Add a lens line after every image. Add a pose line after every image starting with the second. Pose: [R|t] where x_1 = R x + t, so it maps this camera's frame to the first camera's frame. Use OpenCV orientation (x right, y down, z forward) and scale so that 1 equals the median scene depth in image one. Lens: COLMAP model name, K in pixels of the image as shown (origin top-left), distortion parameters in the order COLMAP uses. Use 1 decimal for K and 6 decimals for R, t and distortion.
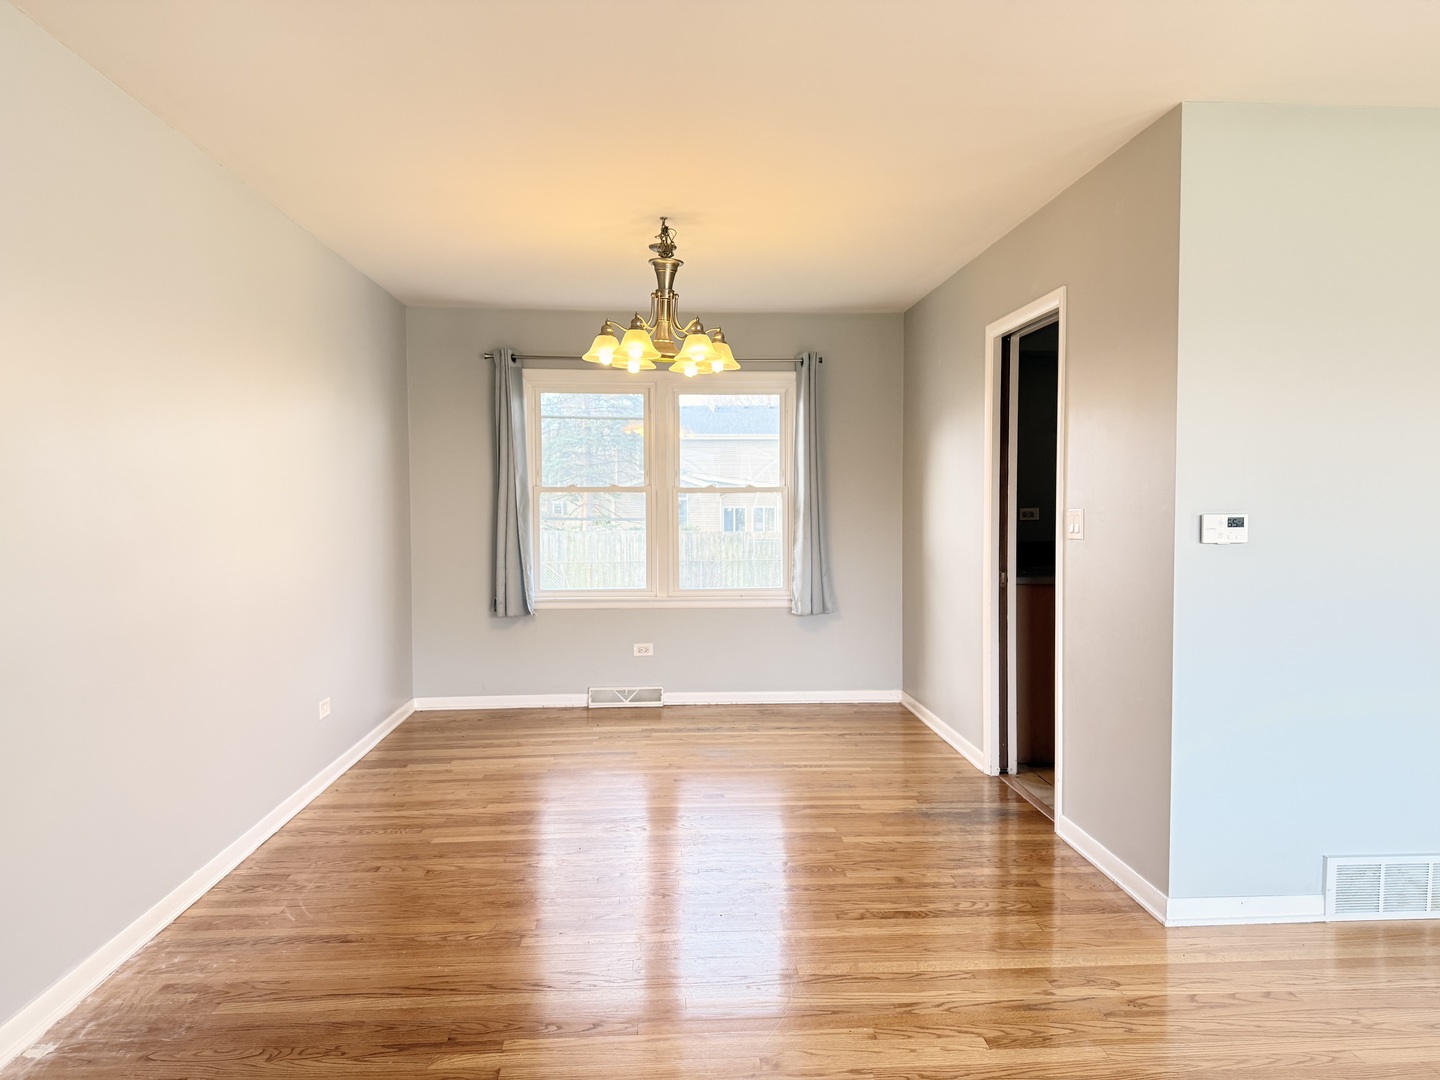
lens RADIAL K [[1006.9, 0, 720.0], [0, 1006.9, 540.0], [0, 0, 1]] dist [0.052150, -0.056982]
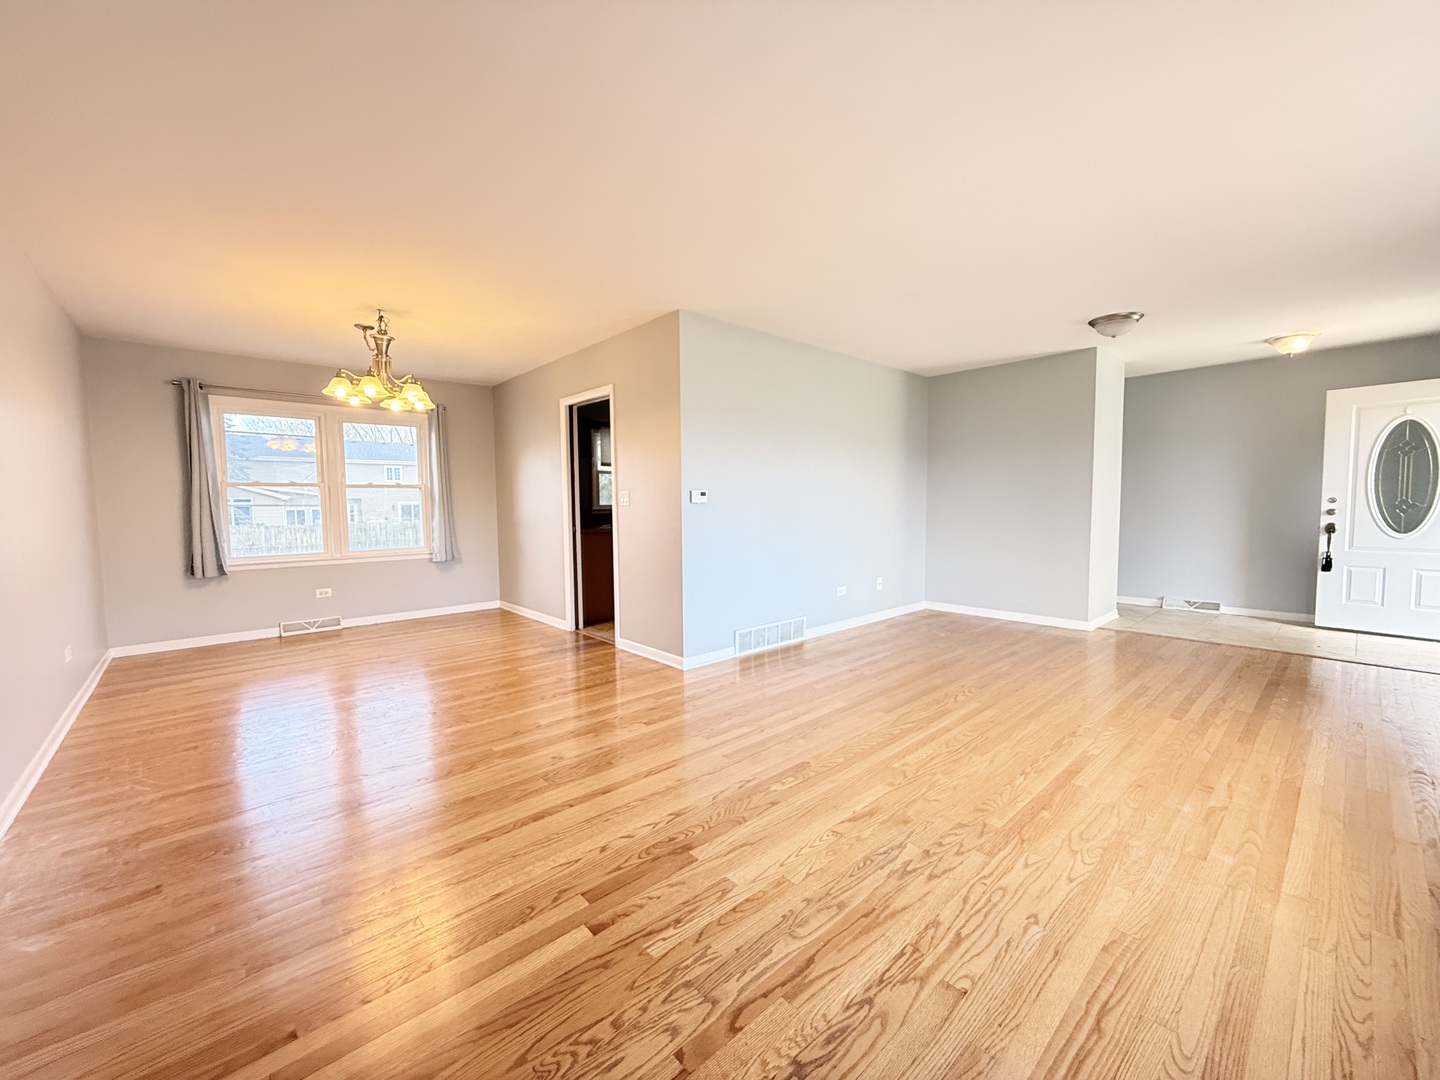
lens RADIAL K [[573.8, 0, 715.1], [0, 573.8, 539.0], [0, 0, 1]] dist [0.001293, 0.000161]
pose [[0.782513, -0.045415, 0.620975, -0.195666], [0.034475, 0.998967, 0.029617, 0.031783], [-0.621679, -0.001767, 0.783270, -0.036061]]
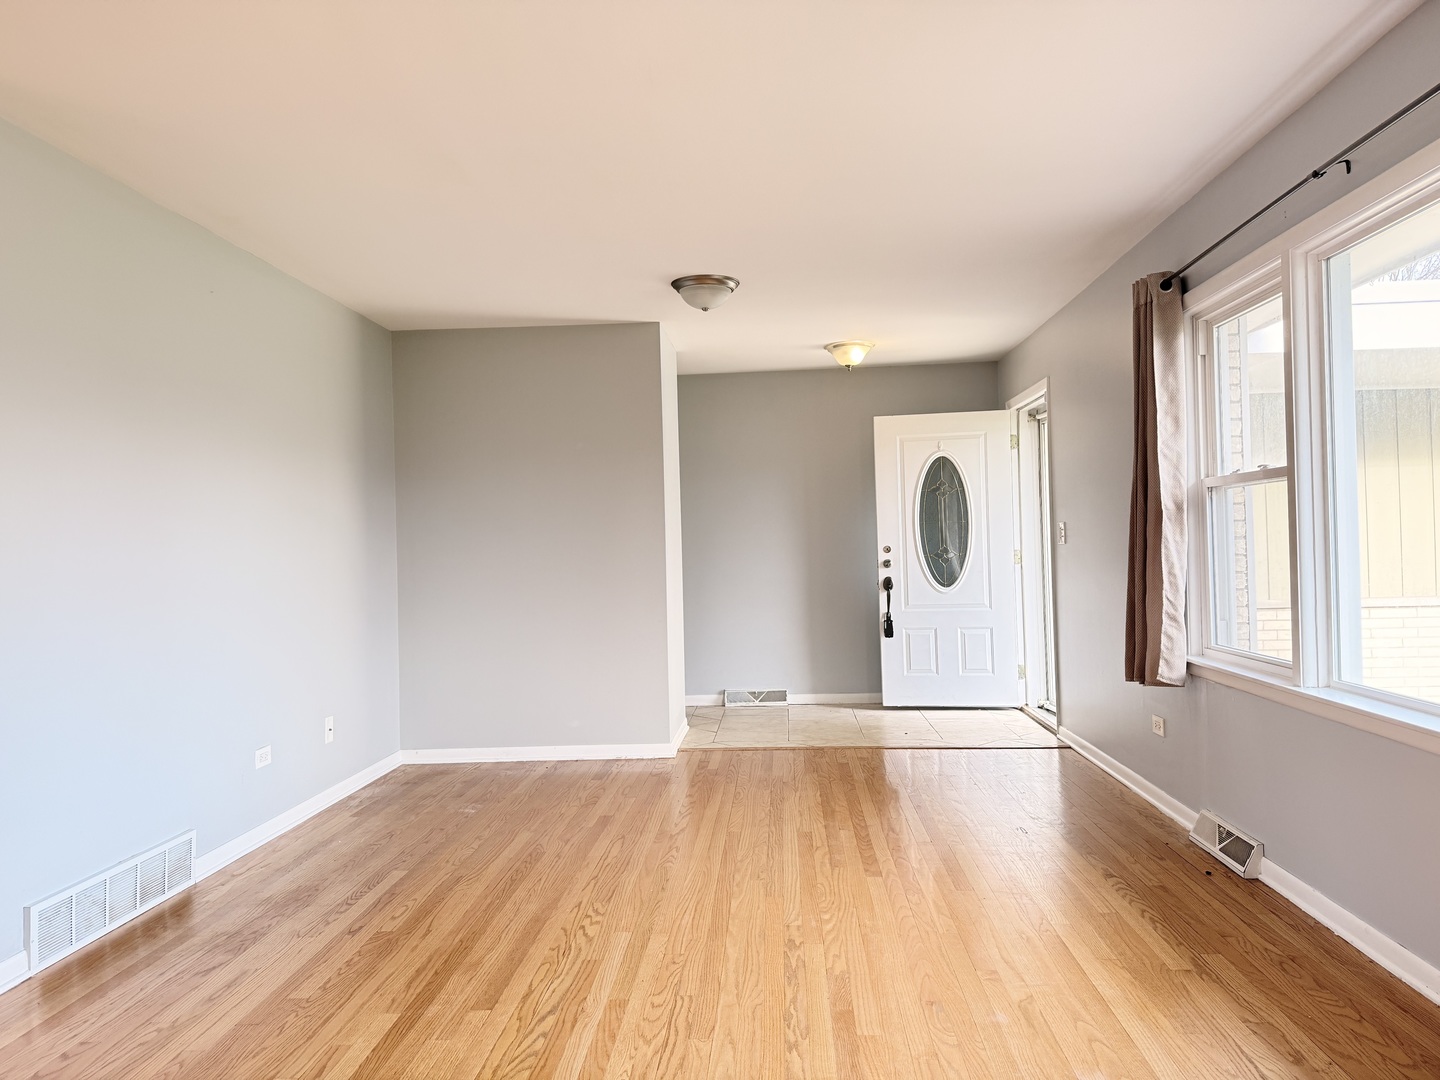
lens RADIAL K [[1006.9, 0, 720.0], [0, 1006.9, 540.0], [0, 0, 1]] dist [0.052150, -0.056982]
pose [[0.113880, 0.002582, 0.993491, -0.178387], [0.066681, 0.997722, -0.010236, 0.016420], [-0.991254, 0.067413, 0.113449, 0.158229]]
